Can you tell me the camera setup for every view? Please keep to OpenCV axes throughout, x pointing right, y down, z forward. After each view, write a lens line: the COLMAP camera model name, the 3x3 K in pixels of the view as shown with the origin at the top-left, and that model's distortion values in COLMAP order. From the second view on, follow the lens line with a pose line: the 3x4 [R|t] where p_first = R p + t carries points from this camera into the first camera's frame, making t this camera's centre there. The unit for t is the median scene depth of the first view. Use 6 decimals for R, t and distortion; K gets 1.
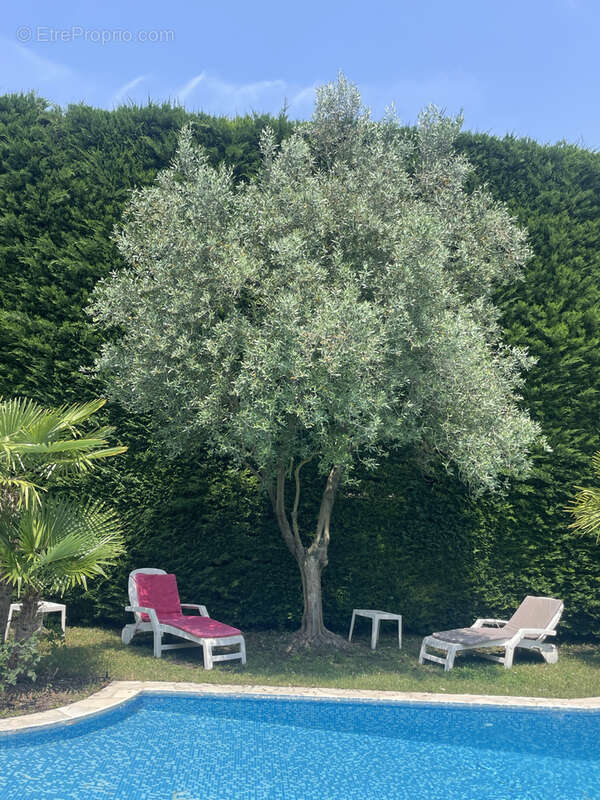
lens RADIAL K [[737.4, 0, 300.0], [0, 737.4, 400.0], [0, 0, 1]] dist [0.053751, -0.003845]
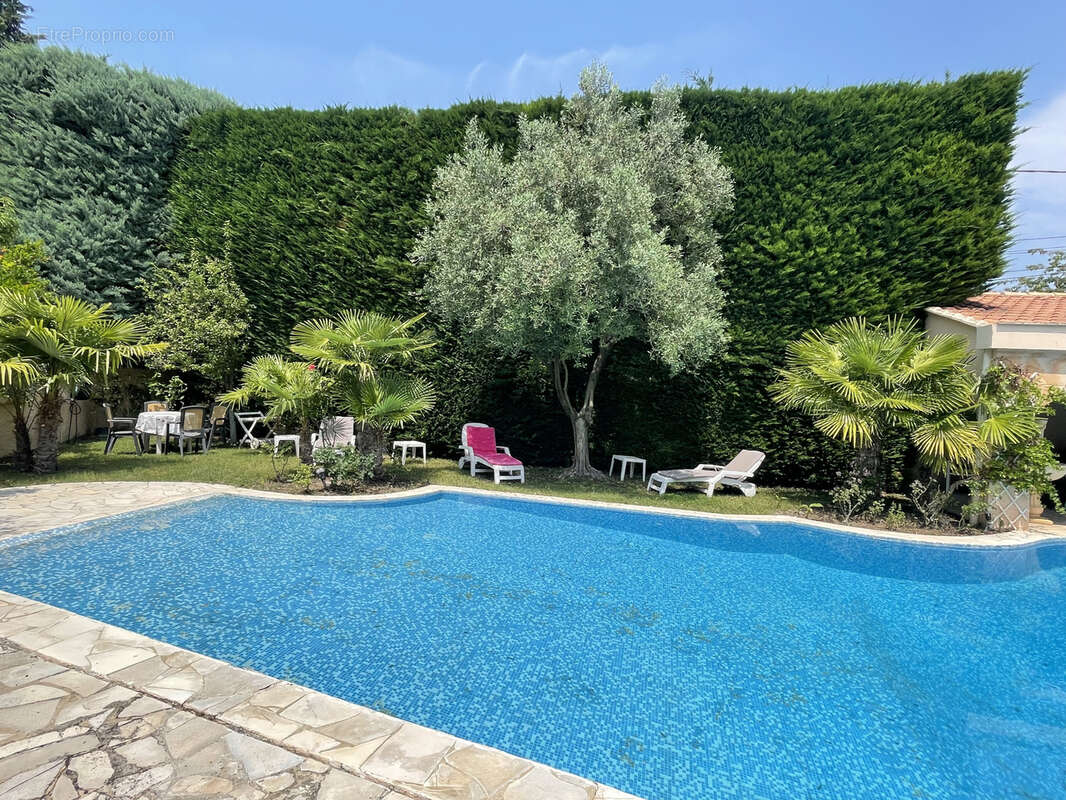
lens RADIAL K [[579.9, 0, 533.0], [0, 579.9, 400.0], [0, 0, 1]] dist [-0.002978, 0.000723]
pose [[0.959224, 0.010386, -0.282455, 0.239546], [0.031632, 0.989102, 0.143795, 0.010181], [0.280870, -0.146866, 0.948442, -0.094770]]
